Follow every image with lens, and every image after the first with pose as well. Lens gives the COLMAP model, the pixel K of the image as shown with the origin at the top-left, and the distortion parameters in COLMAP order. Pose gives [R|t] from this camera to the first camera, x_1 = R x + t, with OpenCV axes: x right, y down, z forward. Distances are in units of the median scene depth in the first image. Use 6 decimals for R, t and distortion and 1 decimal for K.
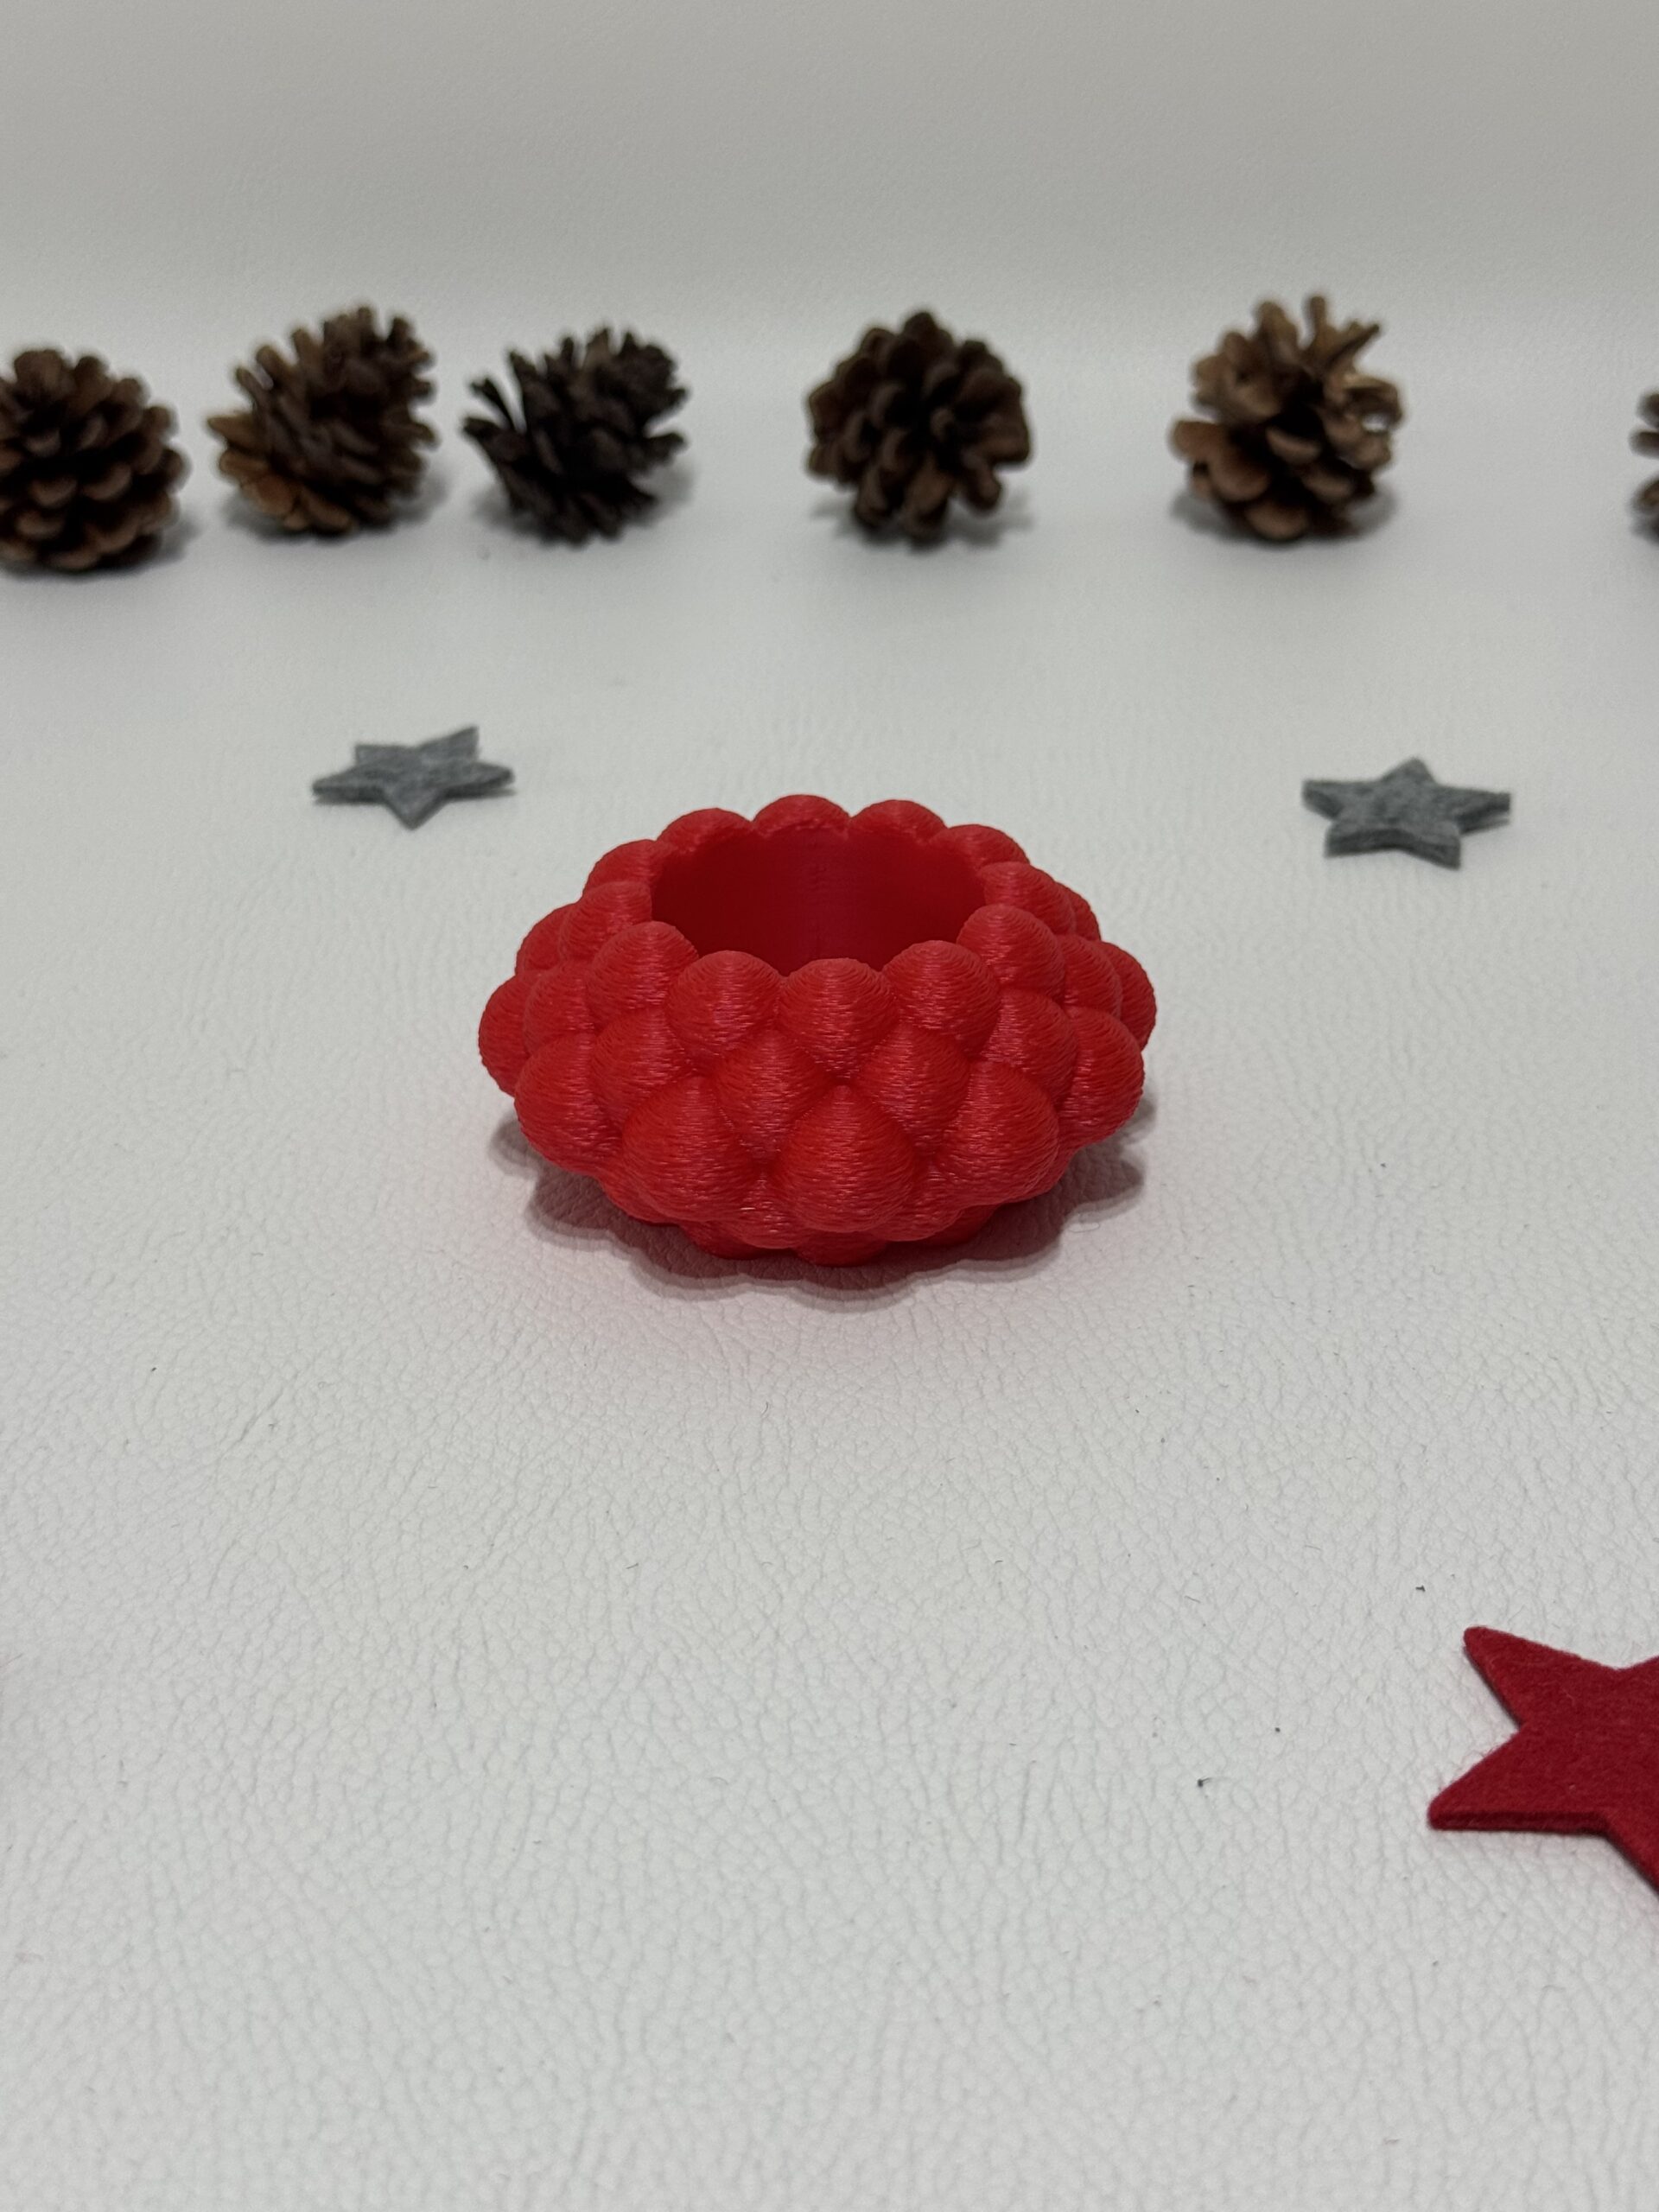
lens RADIAL K [[3114.9, 0, 828.4], [0, 3114.9, 1138.7], [0, 0, 1]] dist [0.116134, 0.030152]
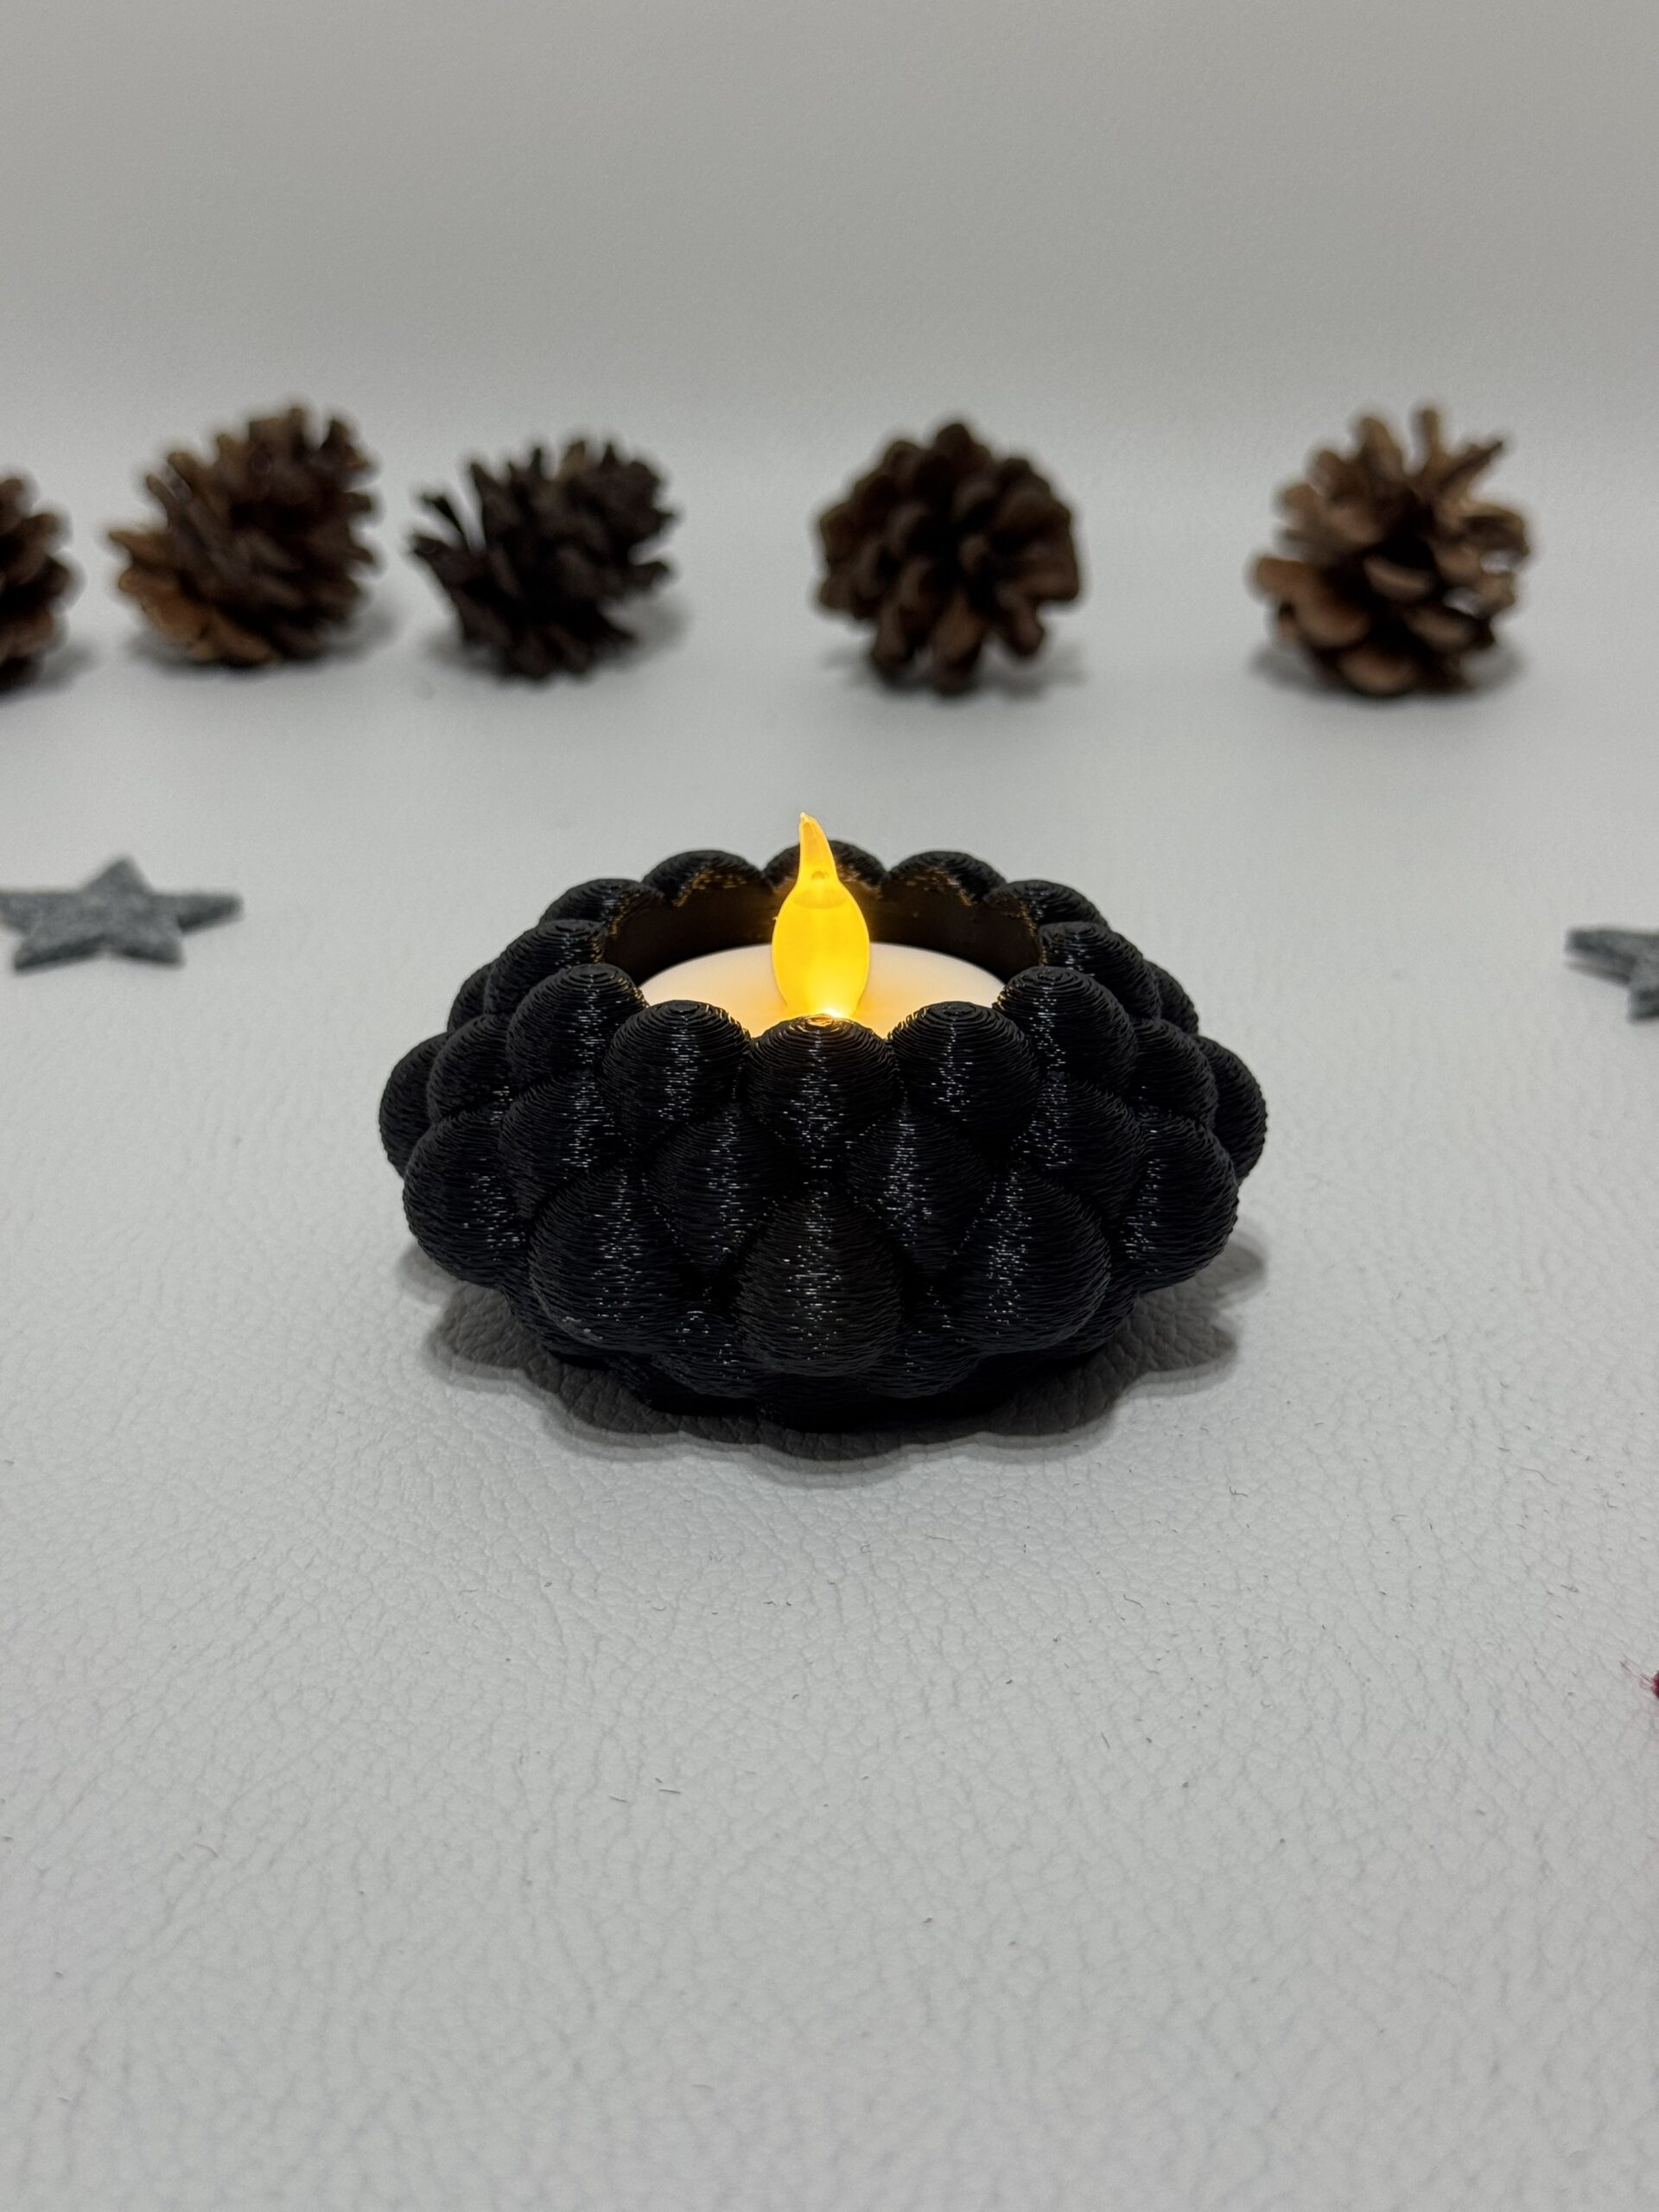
lens RADIAL K [[3165.2, 0, 829.5], [0, 3165.2, 1106.0], [0, 0, 1]] dist [0.152700, -0.330730]
pose [[0.999135, 0.026826, -0.031768, 0.049582], [-0.030401, 0.992548, -0.118005, 0.036013], [0.028365, 0.118869, 0.992505, 0.306892]]
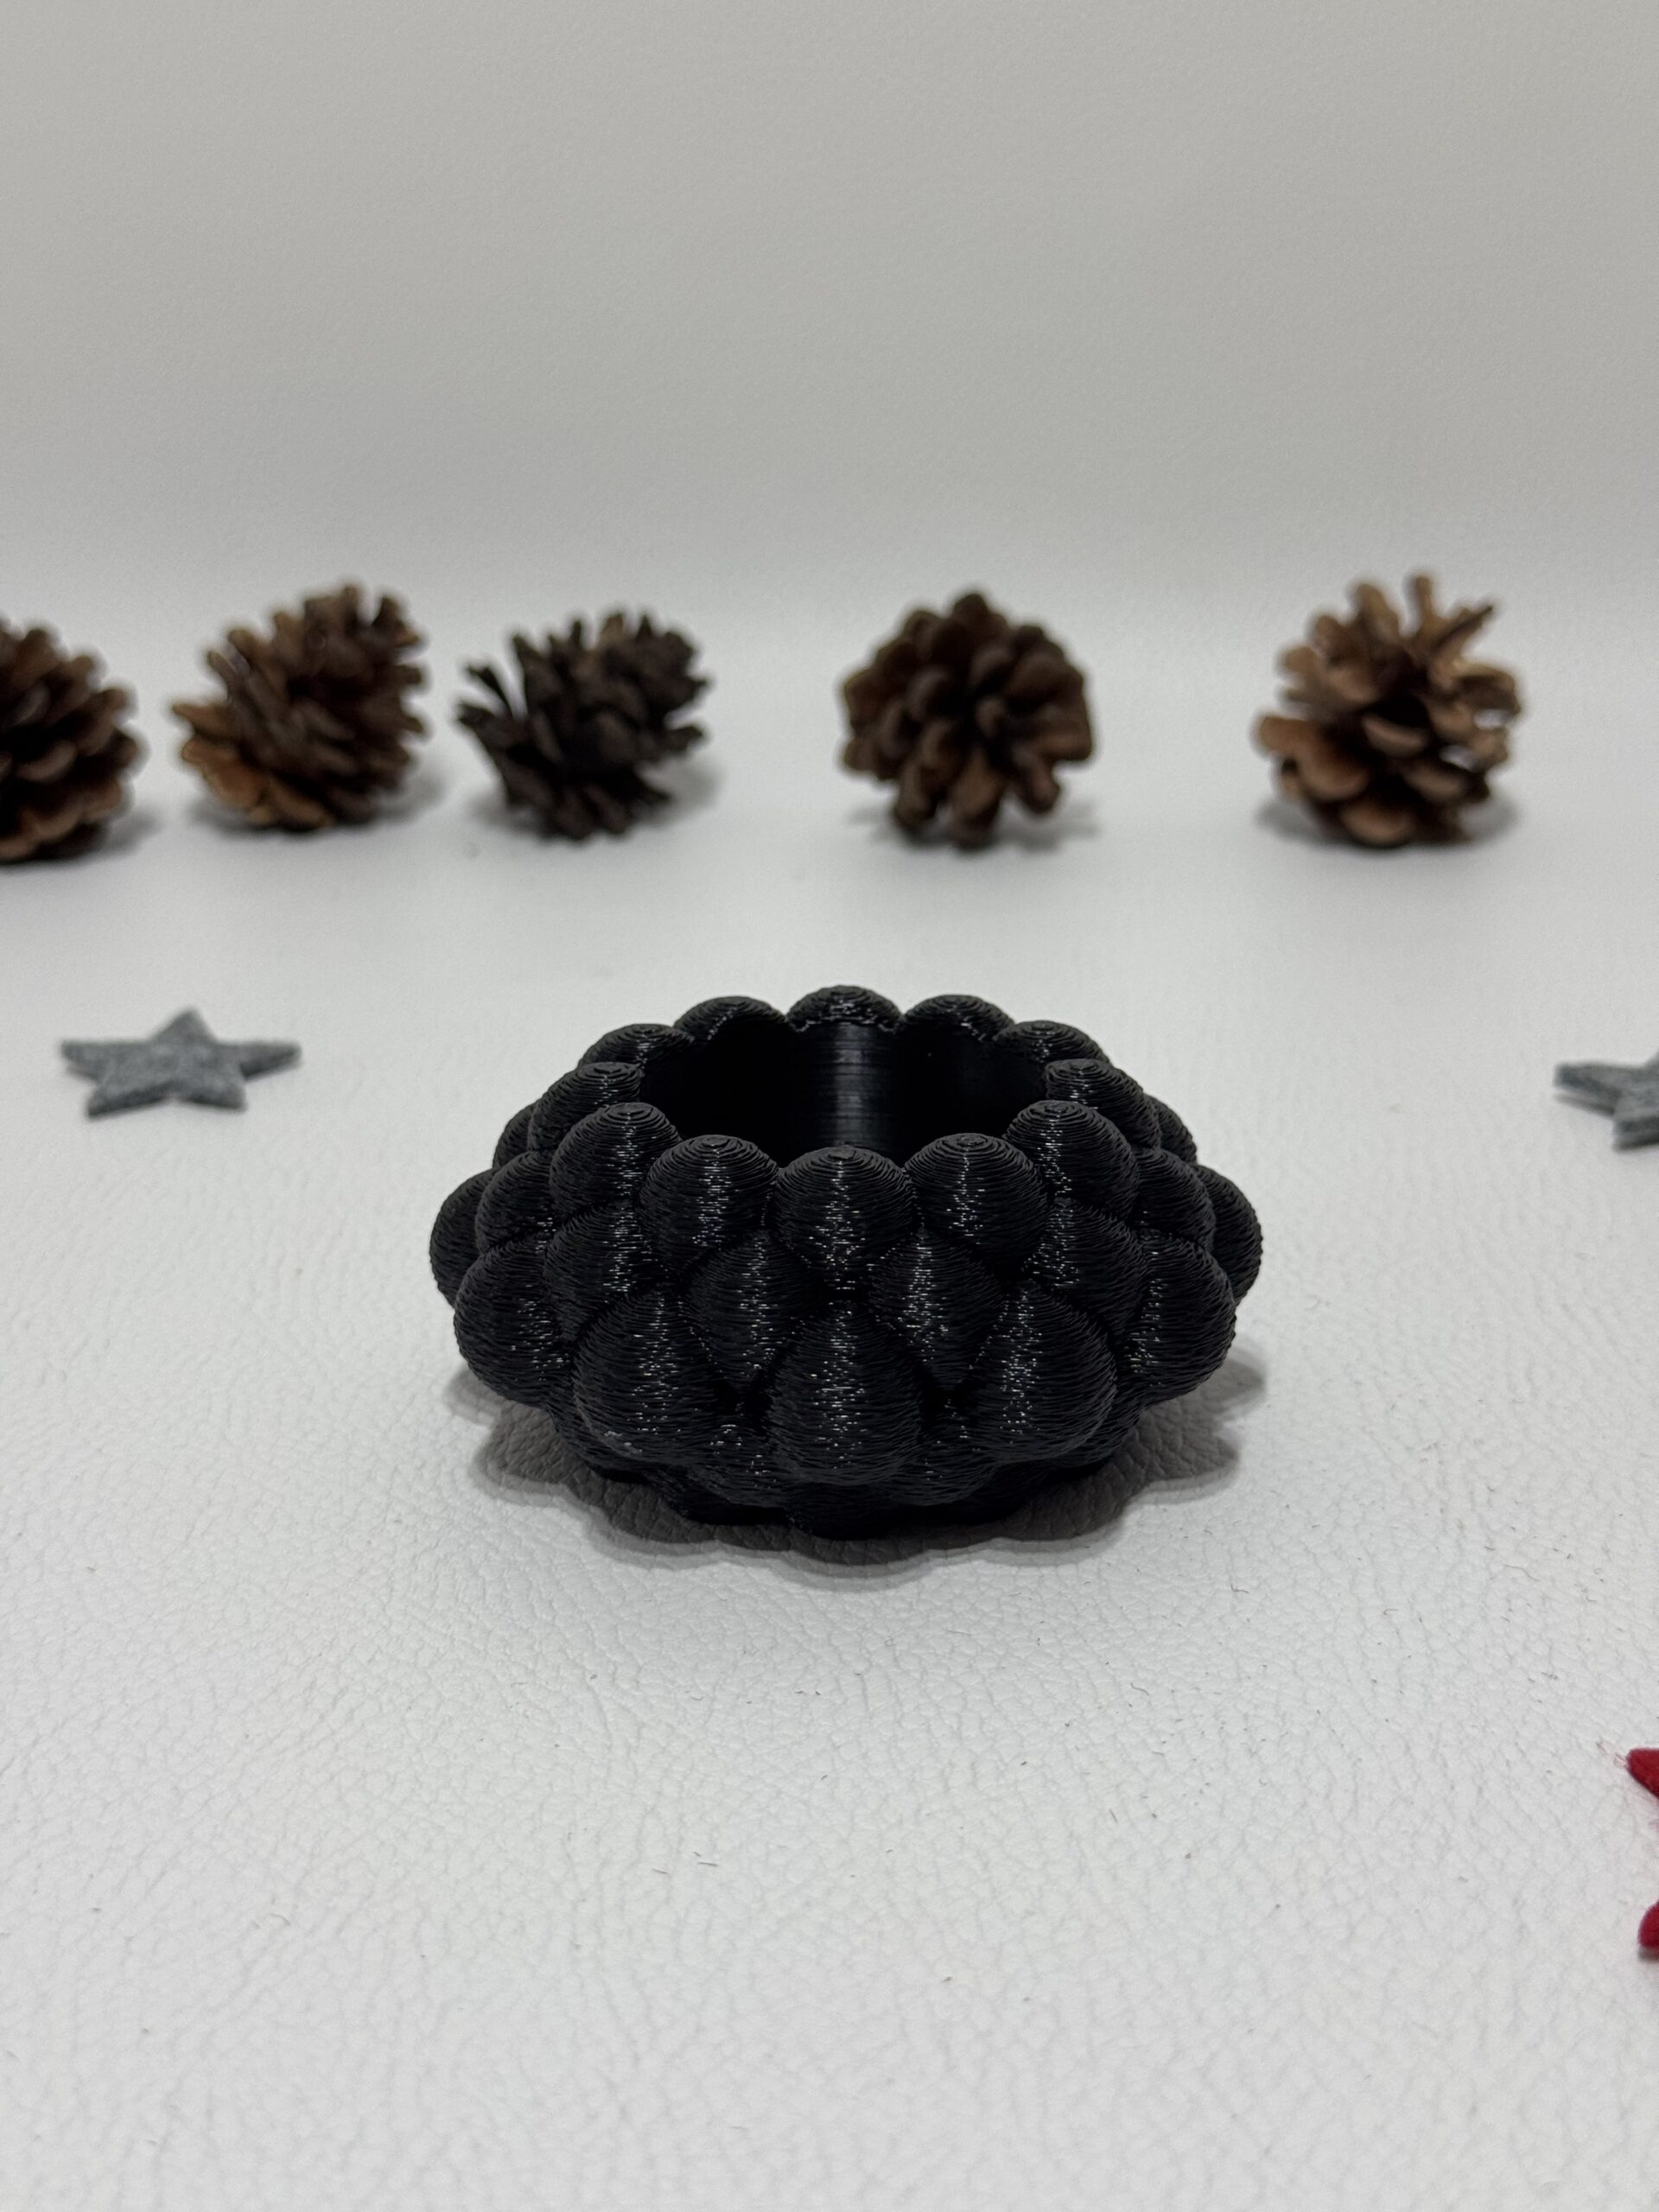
lens RADIAL K [[3149.5, 0, 819.9], [0, 3149.5, 1106.4], [0, 0, 1]] dist [0.153397, -0.328188]
pose [[0.998743, 0.016653, -0.047268, 0.055452], [-0.024263, 0.985942, -0.165316, 0.051182], [0.043850, 0.166255, 0.985107, 0.249139]]
